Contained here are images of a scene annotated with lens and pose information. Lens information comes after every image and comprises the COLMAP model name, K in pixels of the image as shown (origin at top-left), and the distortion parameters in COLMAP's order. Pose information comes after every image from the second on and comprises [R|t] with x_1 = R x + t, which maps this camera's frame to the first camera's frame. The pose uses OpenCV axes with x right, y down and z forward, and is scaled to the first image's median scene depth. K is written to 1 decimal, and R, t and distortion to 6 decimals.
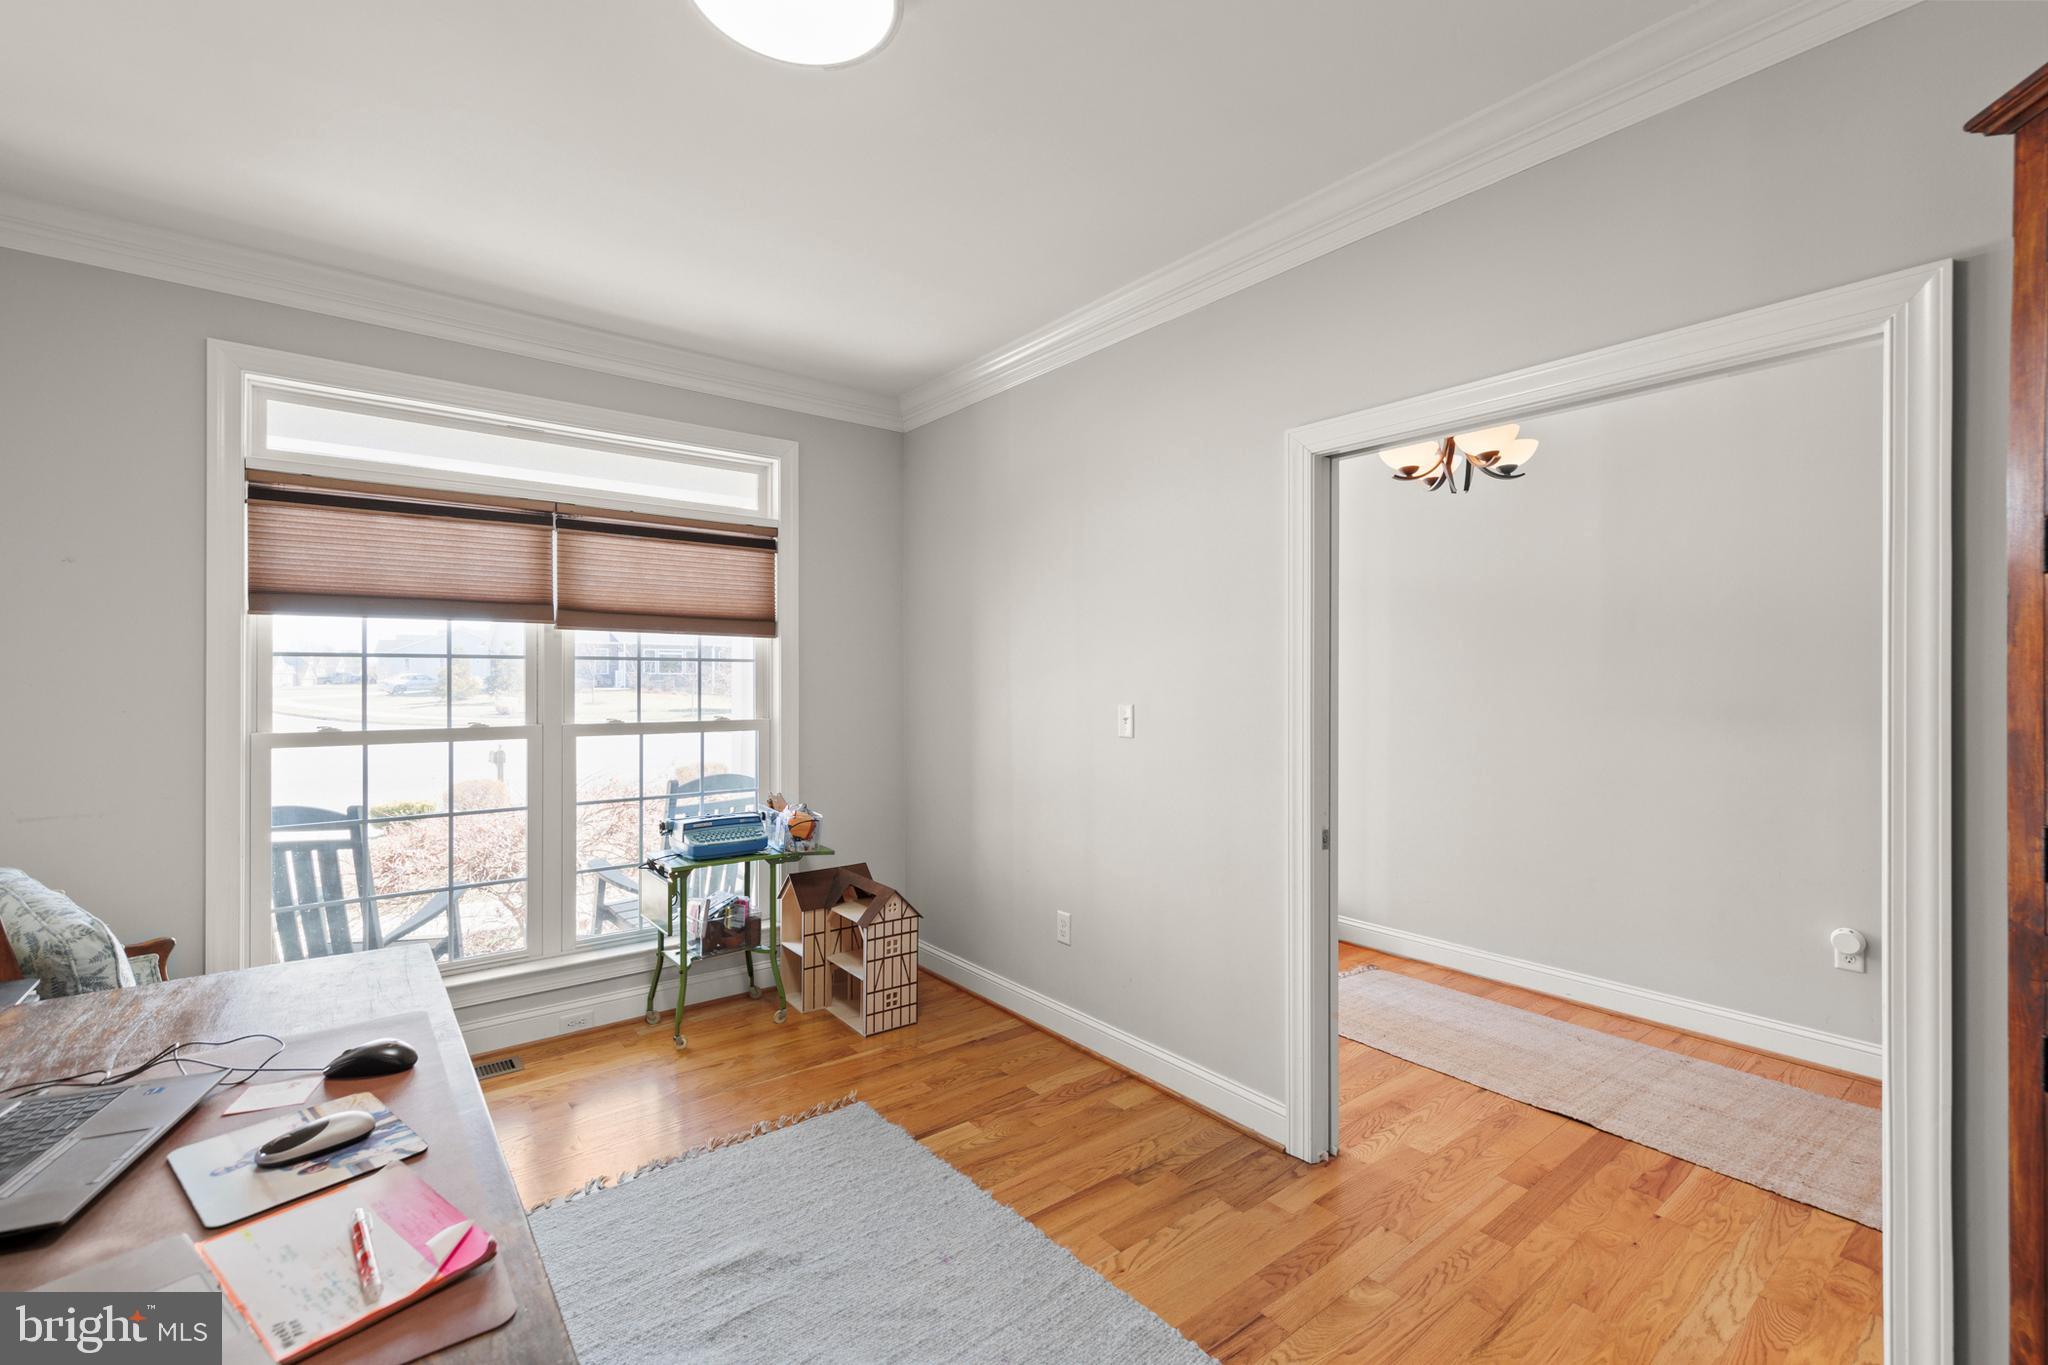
lens RADIAL K [[869.4, 0, 1027.7], [0, 869.4, 677.9], [0, 0, 1]] dist [0.003067, 0.000299]
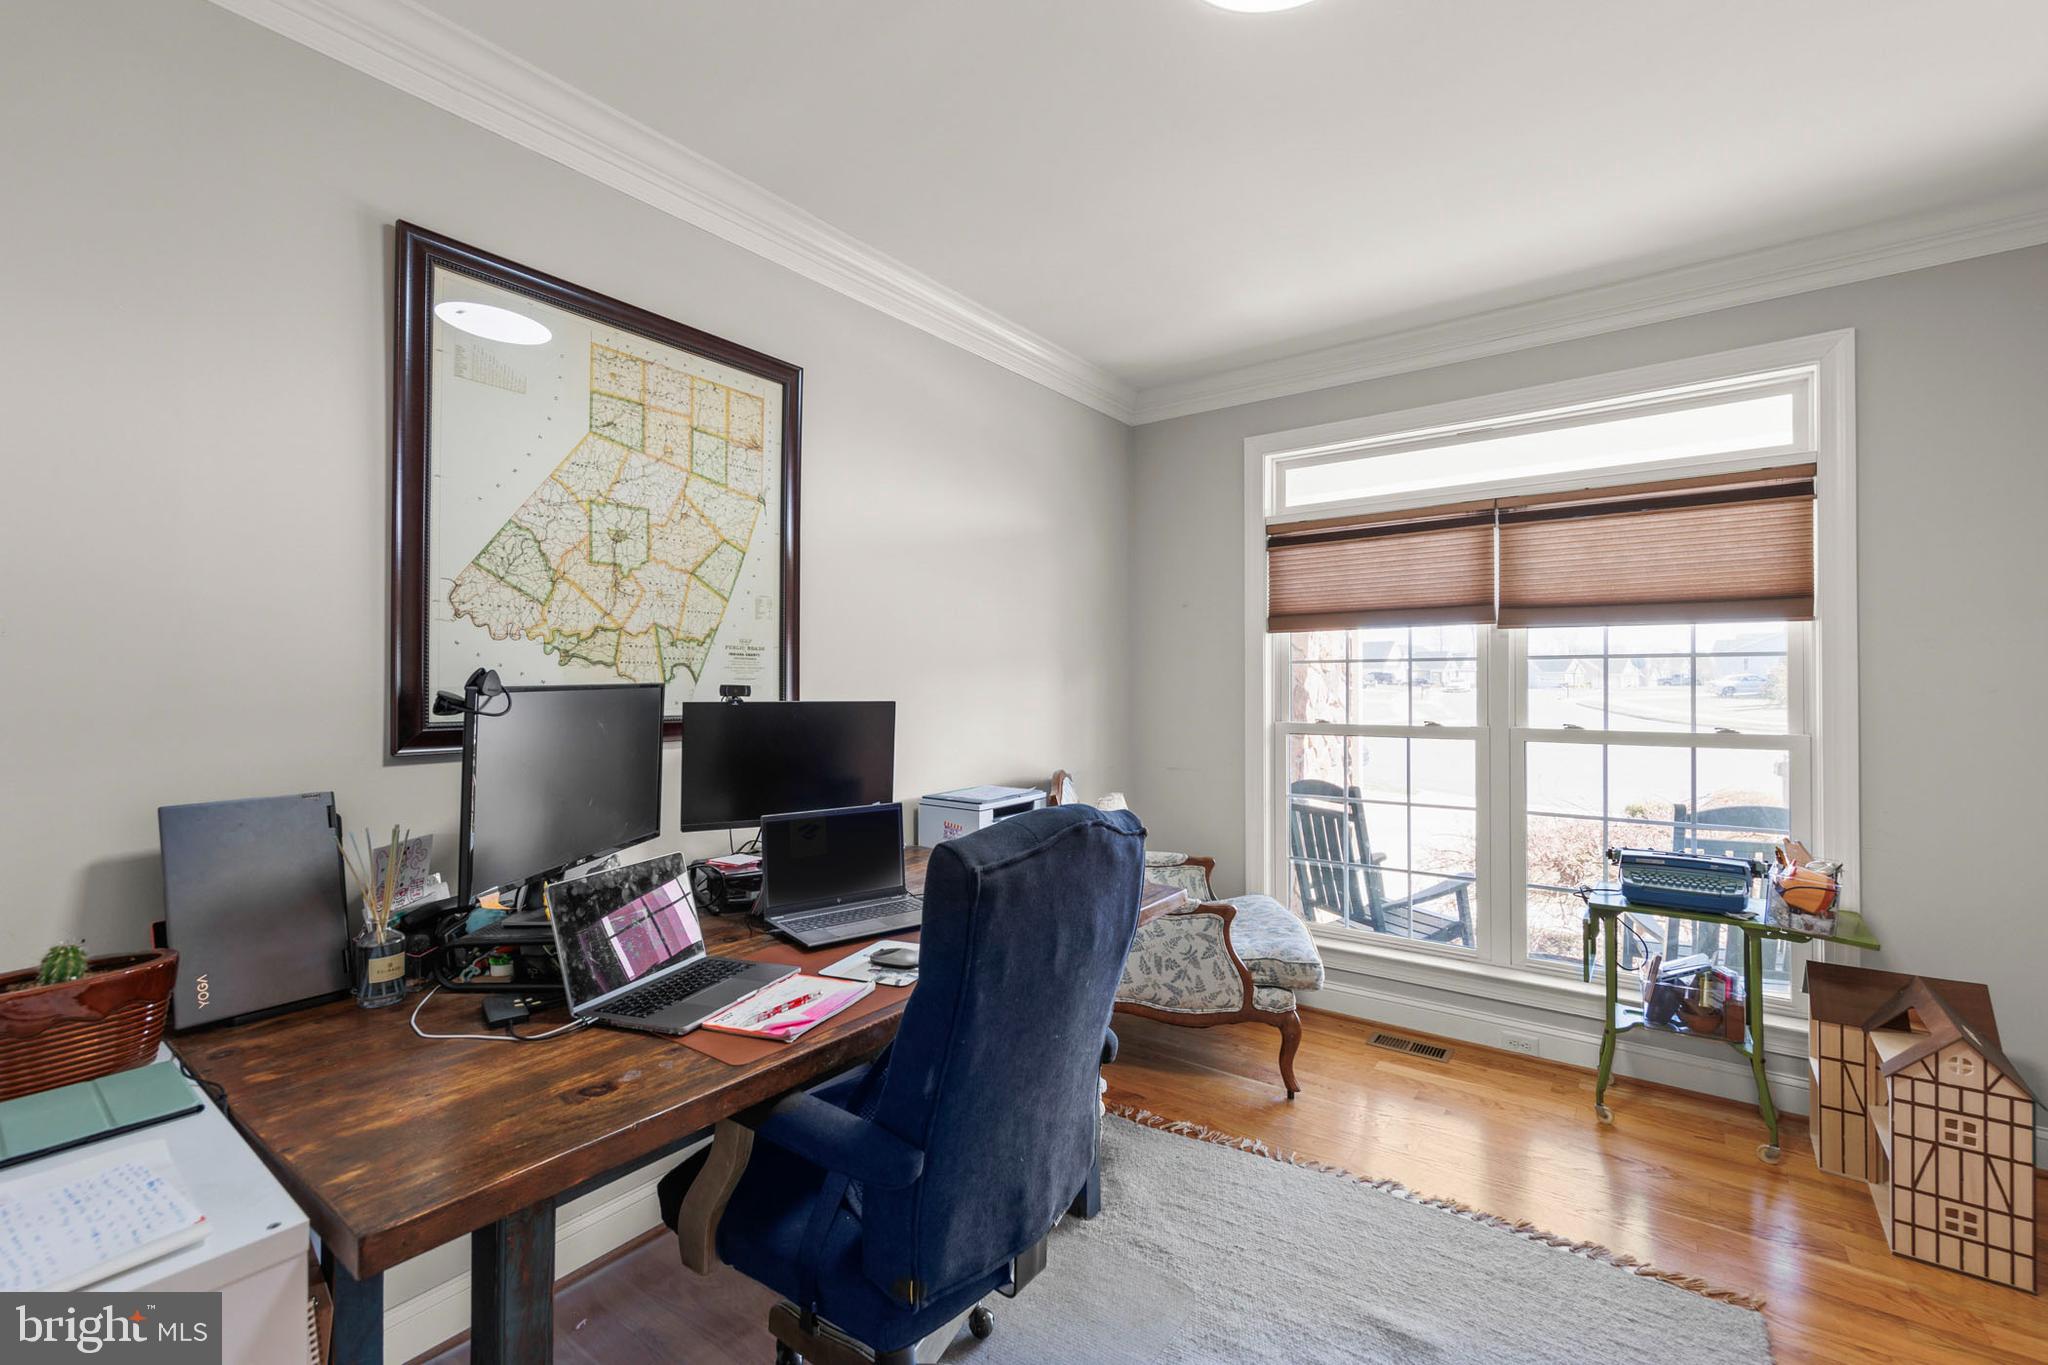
lens RADIAL K [[869.4, 0, 1027.7], [0, 869.4, 677.9], [0, 0, 1]] dist [0.003067, 0.000299]
pose [[0.262444, -0.006185, -0.964928, 0.251804], [0.004188, 0.999977, -0.005270, 0.001489], [0.964938, -0.002658, 0.262463, 0.234039]]
